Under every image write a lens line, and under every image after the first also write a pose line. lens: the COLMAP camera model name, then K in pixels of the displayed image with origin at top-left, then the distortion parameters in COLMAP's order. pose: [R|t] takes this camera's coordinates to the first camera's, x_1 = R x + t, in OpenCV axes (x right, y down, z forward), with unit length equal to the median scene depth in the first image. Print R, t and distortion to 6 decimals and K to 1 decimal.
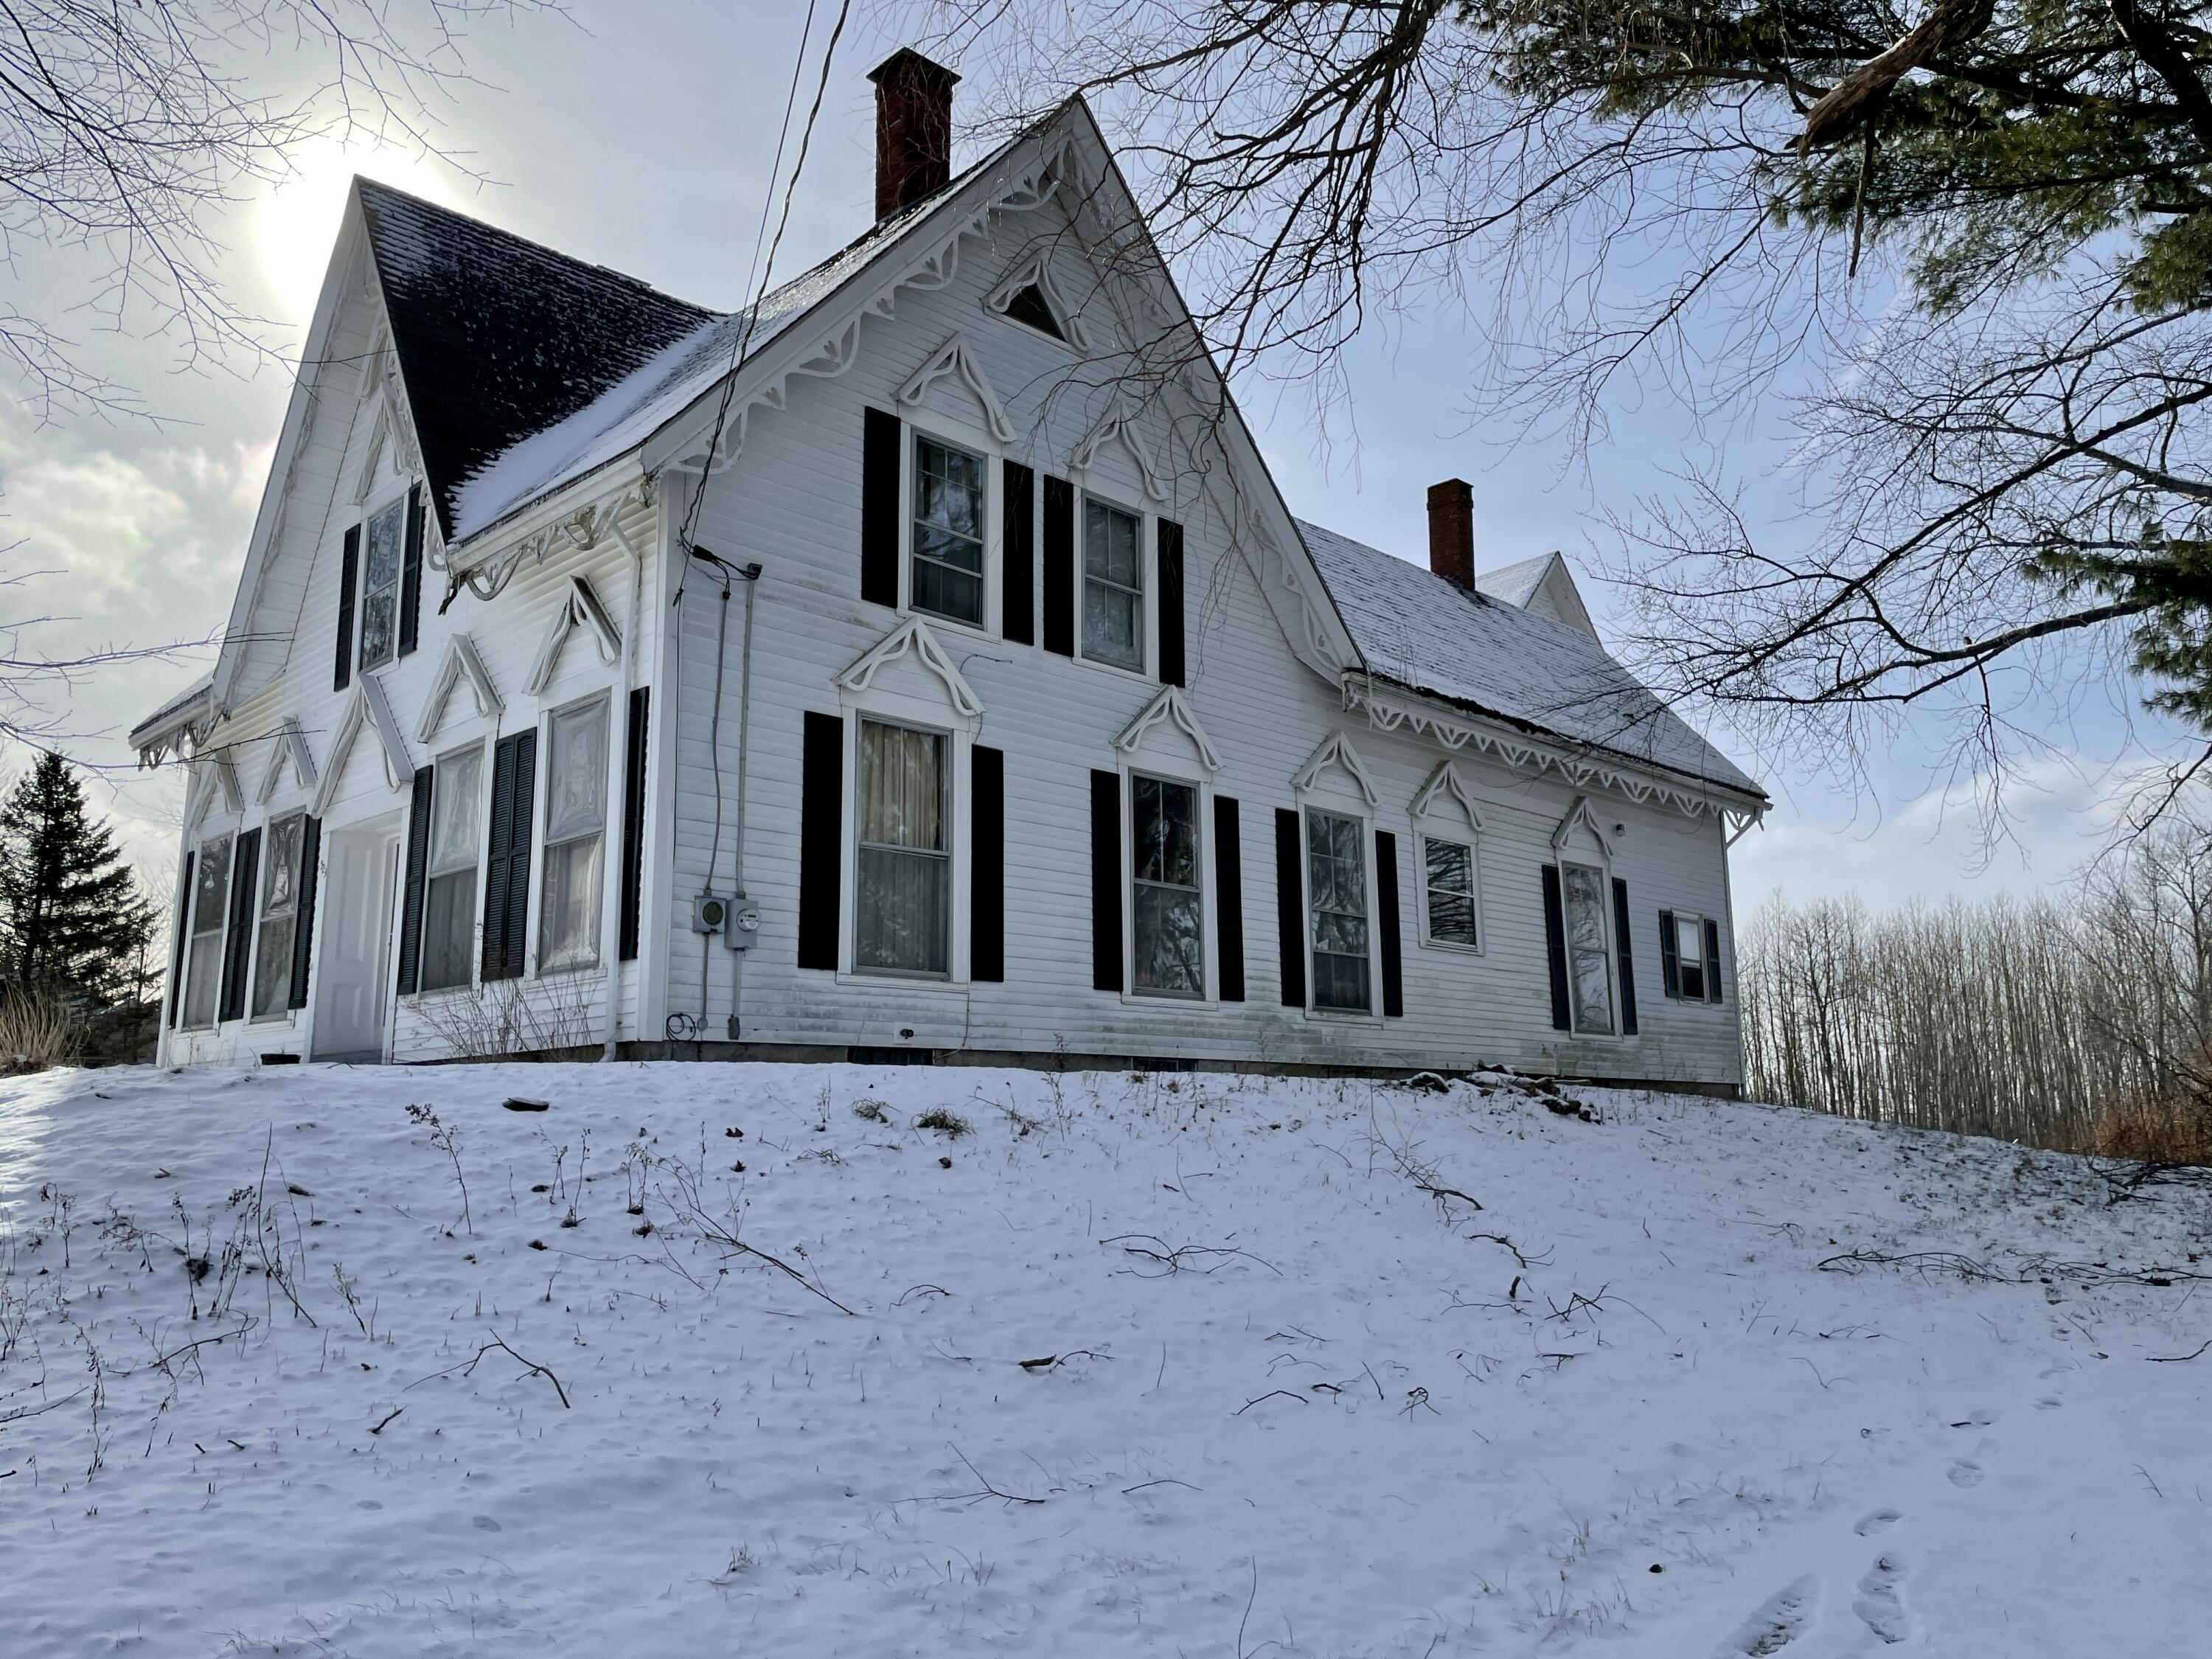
lens RADIAL K [[1679.2, 0, 1100.1], [0, 1679.2, 808.2], [0, 0, 1]] dist [0.099290, -0.132555]
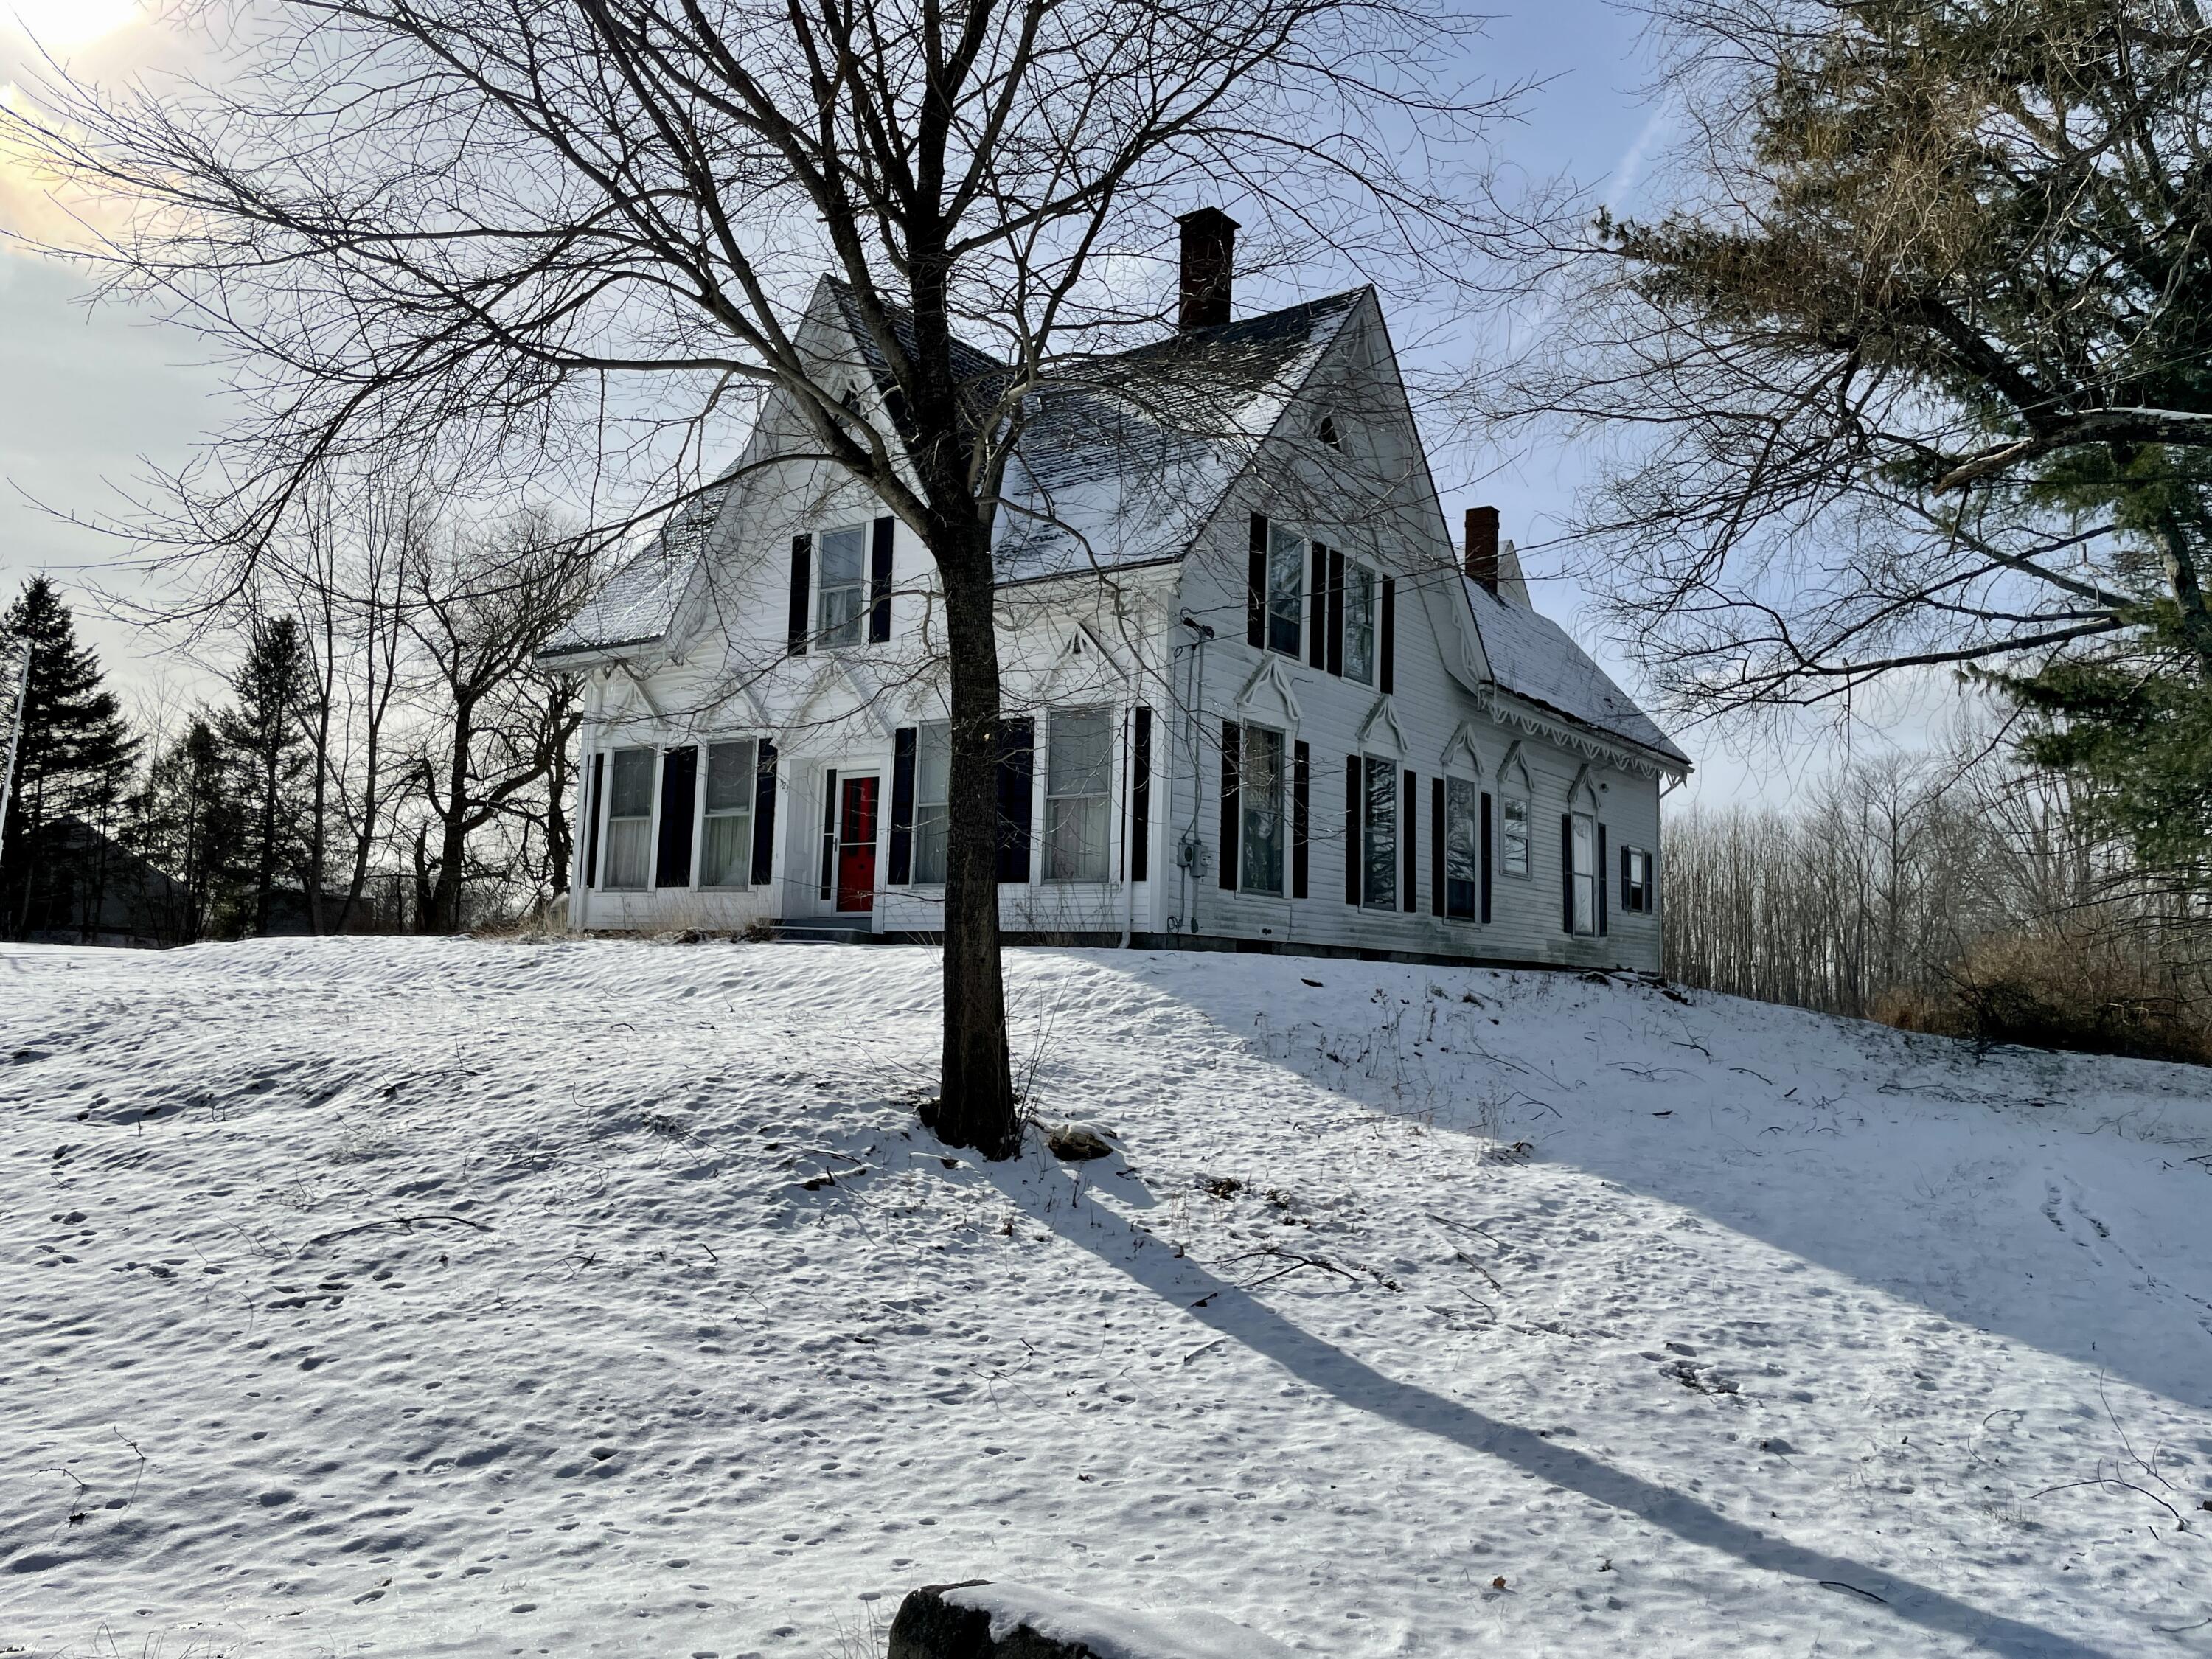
lens RADIAL K [[1679.2, 0, 1100.1], [0, 1679.2, 808.2], [0, 0, 1]] dist [0.099290, -0.132555]
pose [[0.987118, 0.053787, 0.150681, -0.389612], [-0.067091, 0.994150, 0.084649, -0.076814], [-0.145246, -0.093668, 0.984952, -0.377598]]
